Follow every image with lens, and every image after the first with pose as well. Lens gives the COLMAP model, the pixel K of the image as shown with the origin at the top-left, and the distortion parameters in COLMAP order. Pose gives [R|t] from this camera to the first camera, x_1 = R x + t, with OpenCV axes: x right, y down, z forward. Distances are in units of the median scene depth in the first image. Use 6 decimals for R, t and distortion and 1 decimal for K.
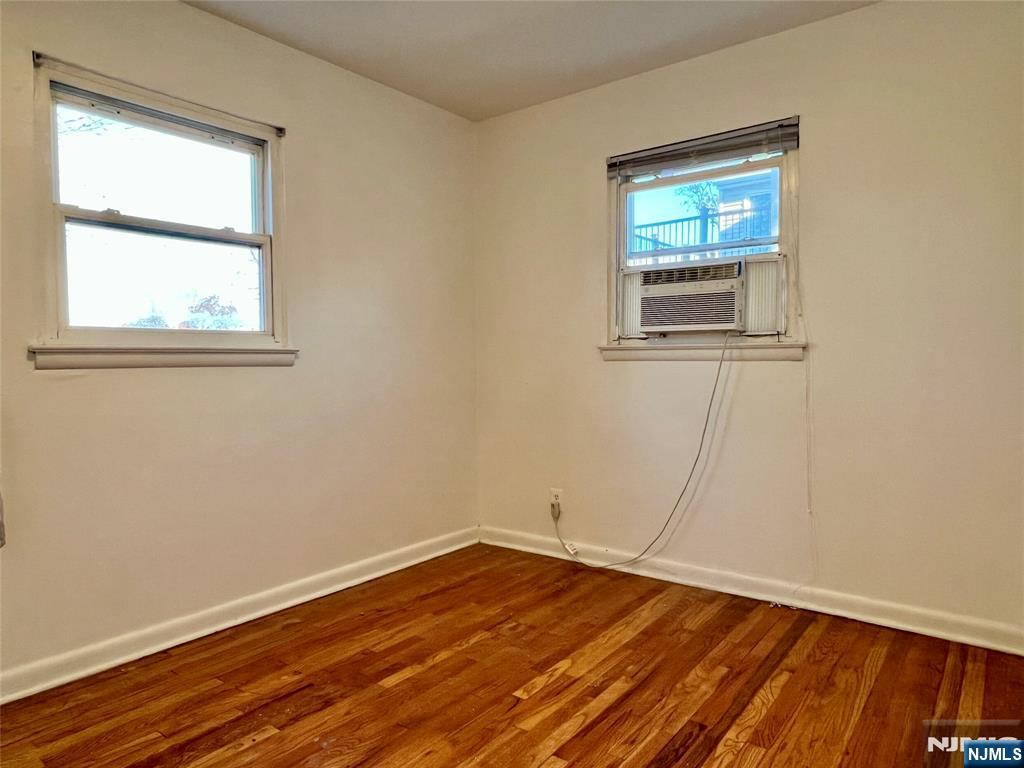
lens RADIAL K [[660.6, 0, 512.5], [0, 660.6, 384.5], [0, 0, 1]] dist [-0.000041, 0.000477]
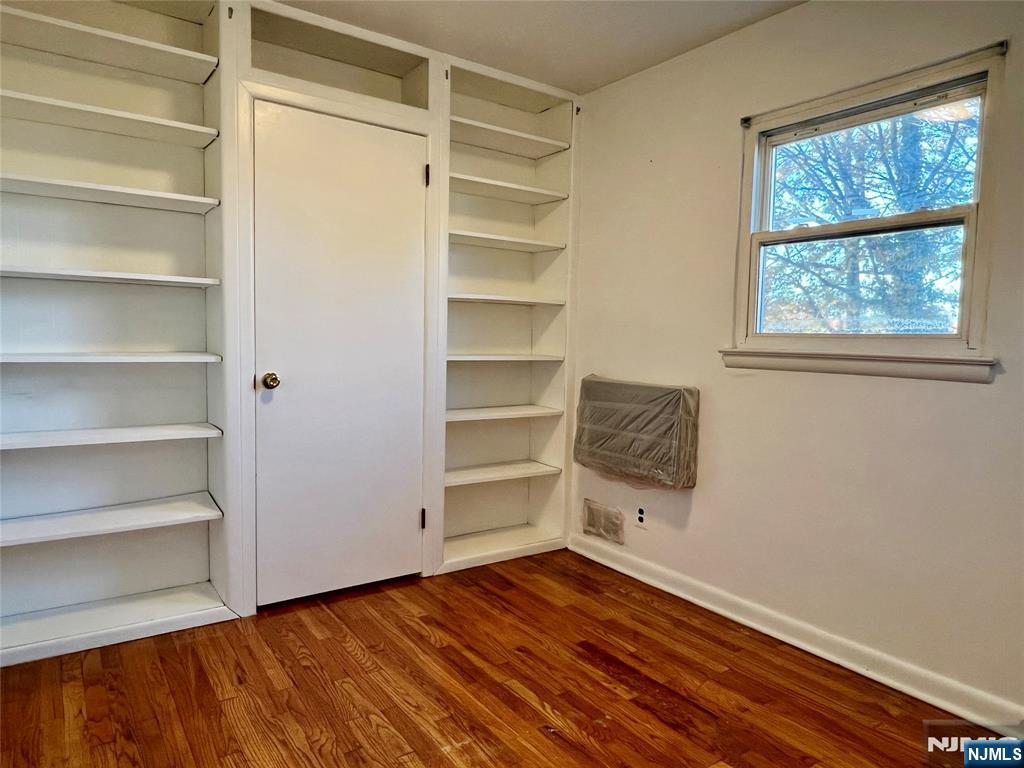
lens RADIAL K [[668.2, 0, 507.2], [0, 668.2, 383.8], [0, 0, 1]] dist [-0.003136, 0.000537]
pose [[-0.300593, 0.063952, -0.951606, 0.640281], [-0.059833, 0.994520, 0.085736, -0.075059], [0.951874, 0.082709, -0.295119, 0.946751]]
